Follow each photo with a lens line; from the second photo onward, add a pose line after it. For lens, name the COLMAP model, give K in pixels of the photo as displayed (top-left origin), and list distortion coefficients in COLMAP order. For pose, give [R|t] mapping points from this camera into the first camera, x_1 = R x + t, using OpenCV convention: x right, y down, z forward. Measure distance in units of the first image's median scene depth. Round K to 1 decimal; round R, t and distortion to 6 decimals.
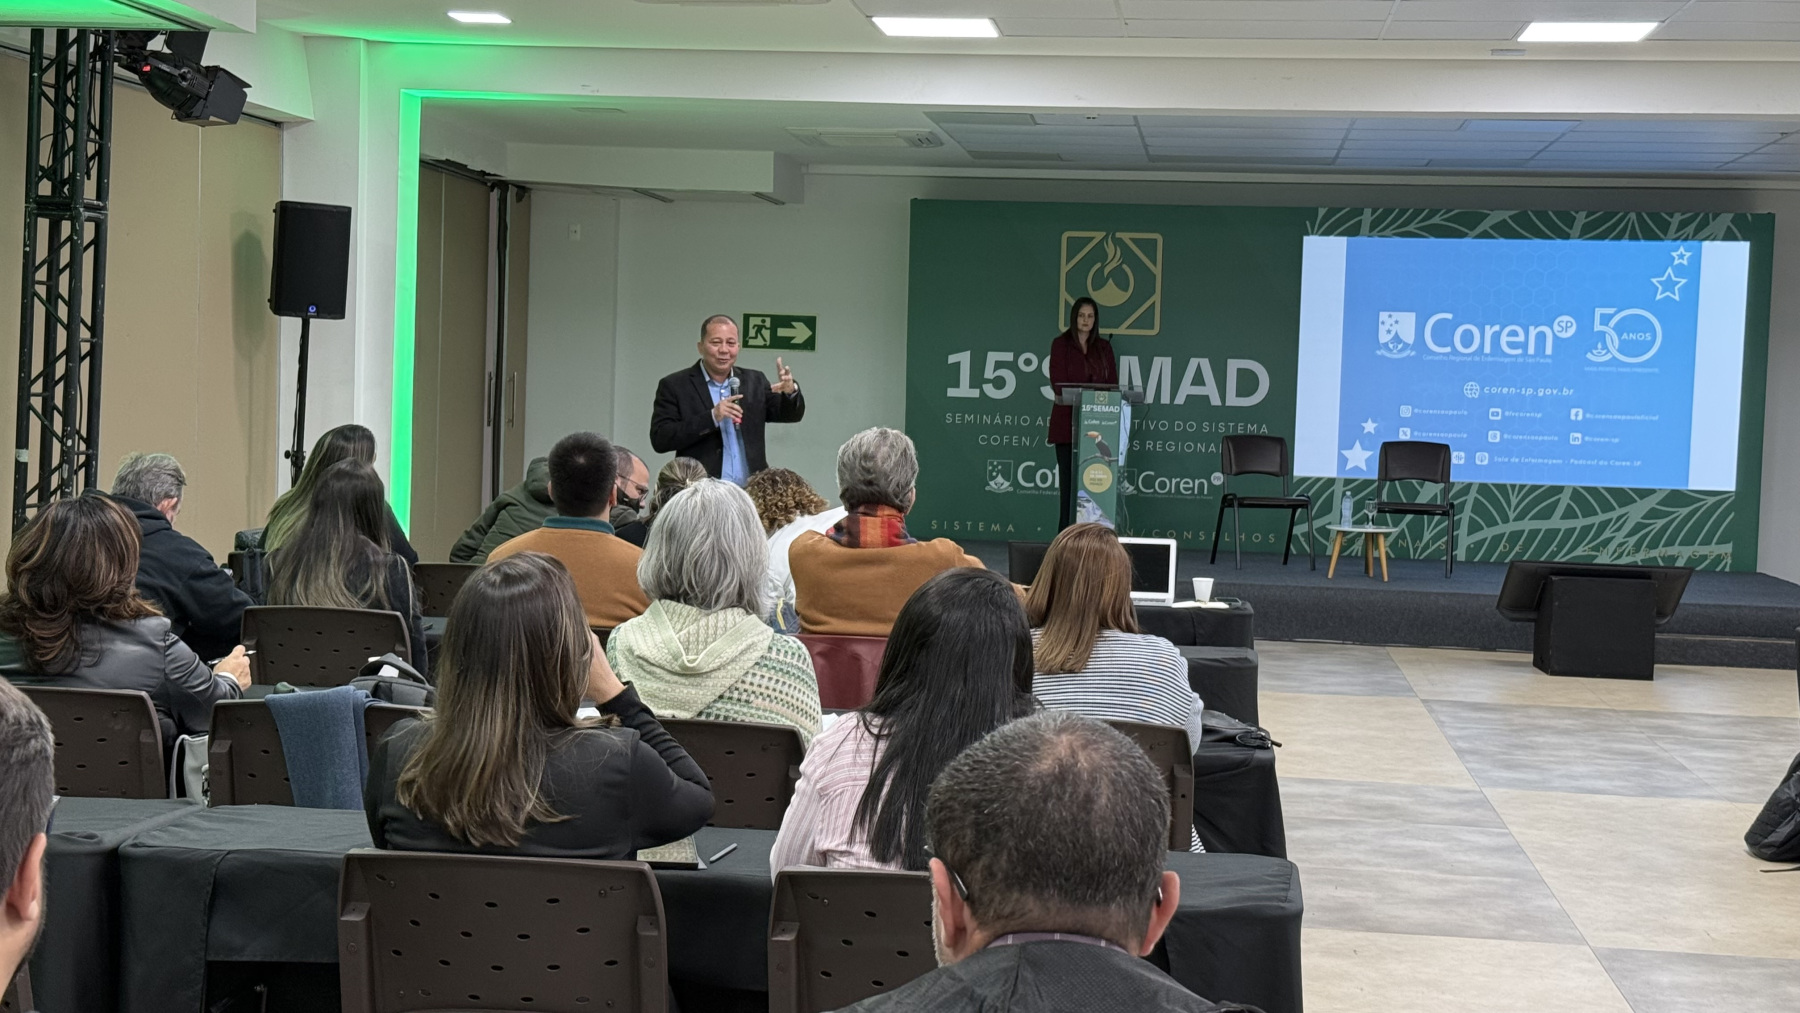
lens RADIAL K [[2479.1, 0, 912.7], [0, 2479.1, 487.5], [0, 0, 1]] dist [0.139460, 0.000000]
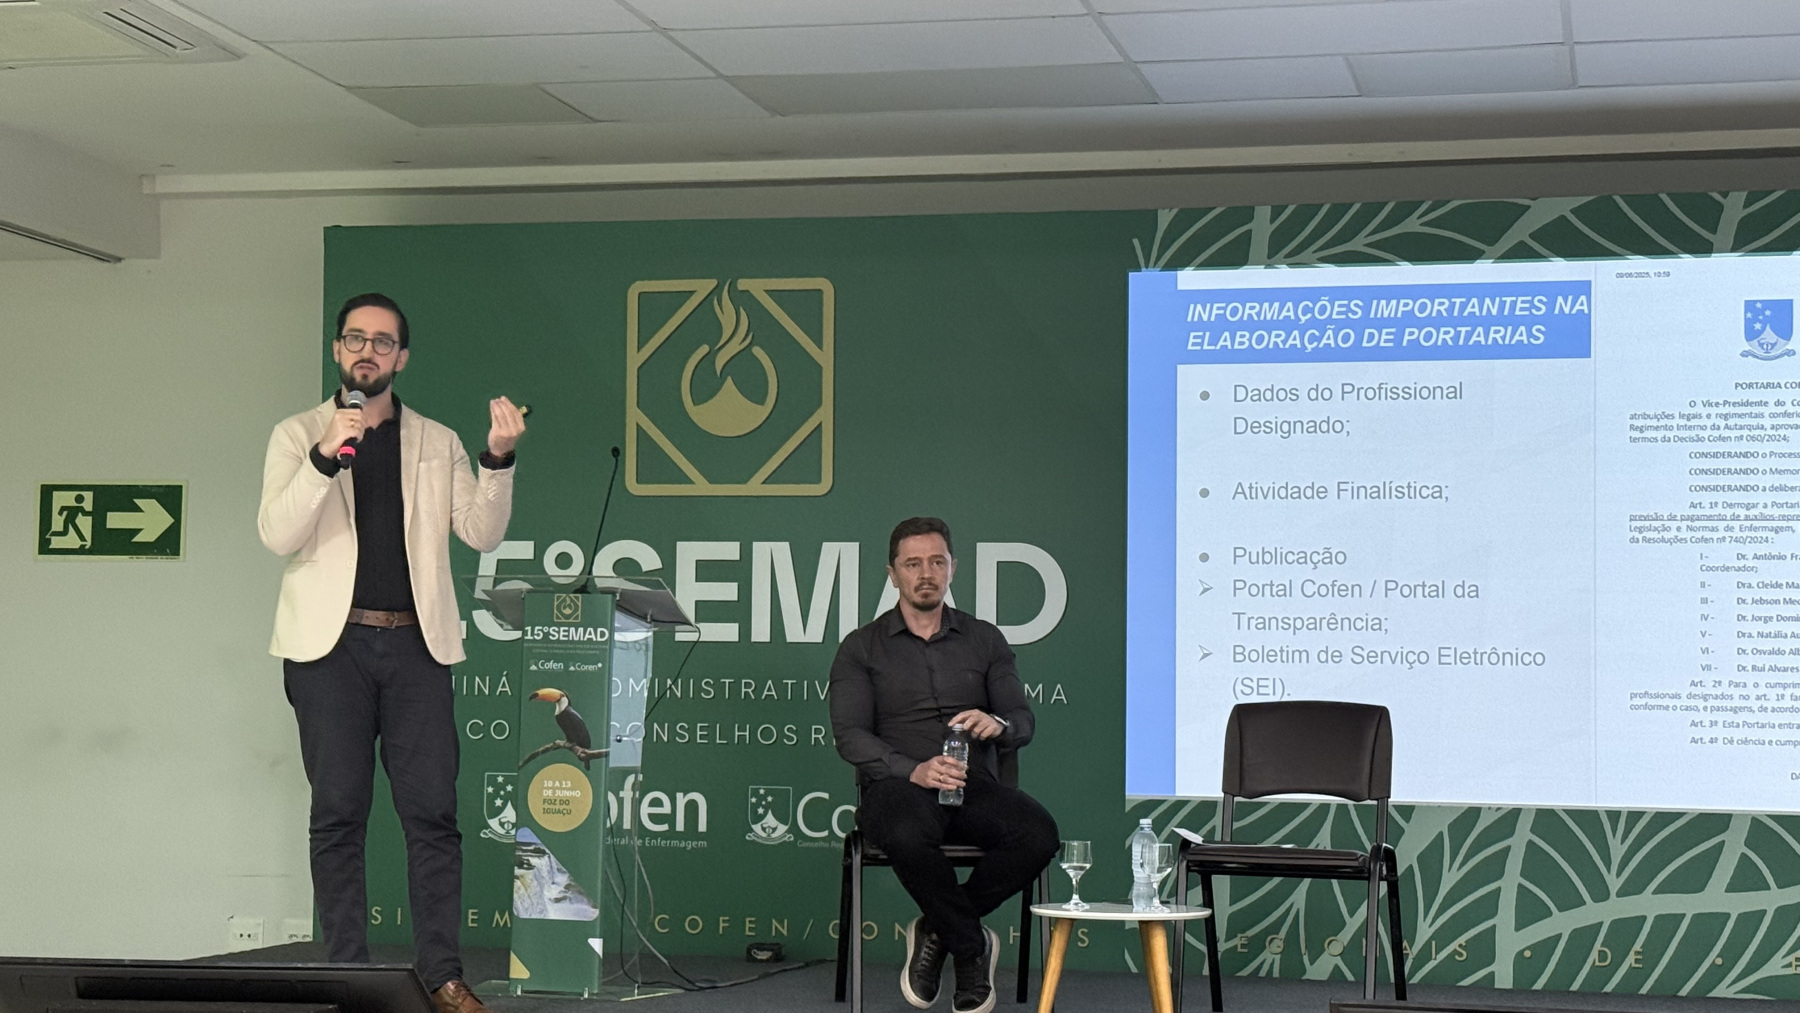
lens RADIAL K [[3072.8, 0, 892.5], [0, 3072.8, 494.4], [0, 0, 1]] dist [0.146438, 0.000000]
pose [[0.993904, -0.023424, -0.107733, 0.174442], [0.009956, 0.992246, -0.123888, 0.009802], [0.109800, 0.122060, 0.986431, 0.441797]]
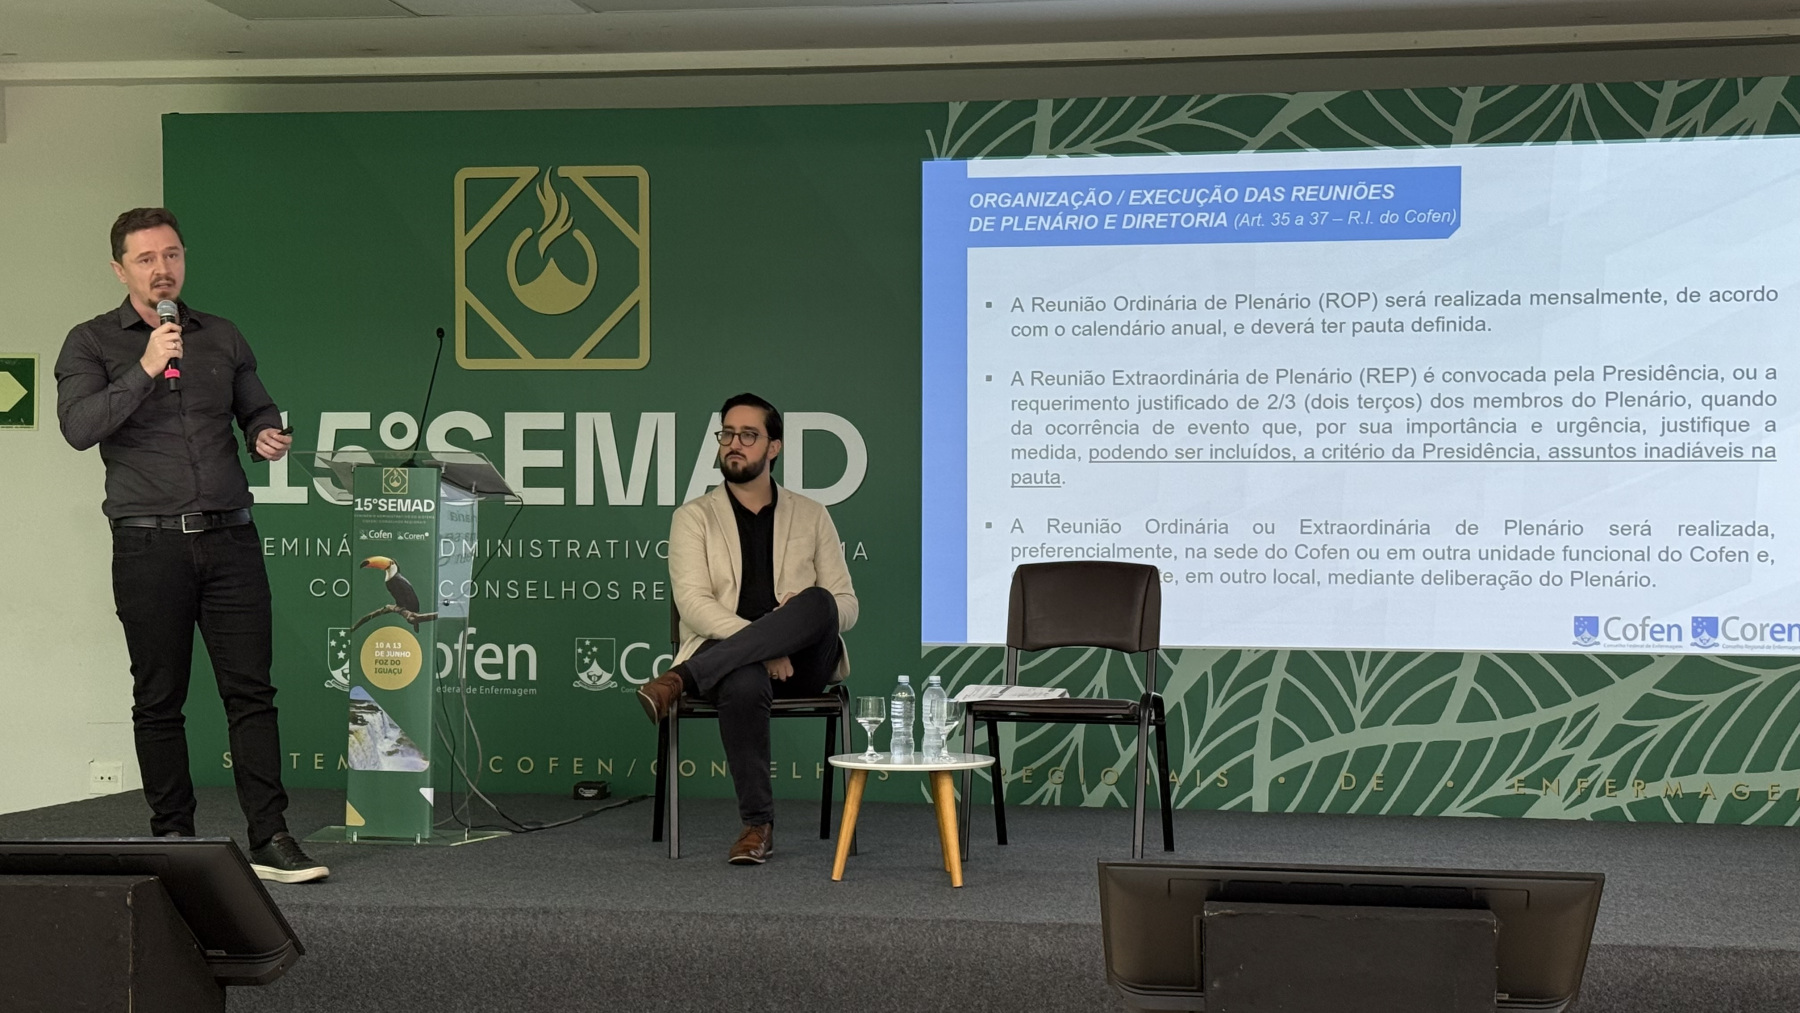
lens RADIAL K [[2717.6, 0, 903.5], [0, 2717.6, 509.4], [0, 0, 1]] dist [0.152186, 0.000000]
pose [[0.998606, -0.025895, -0.045986, 0.176976], [0.023030, 0.997824, -0.061775, 0.001944], [0.047485, 0.060630, 0.997030, 0.464417]]
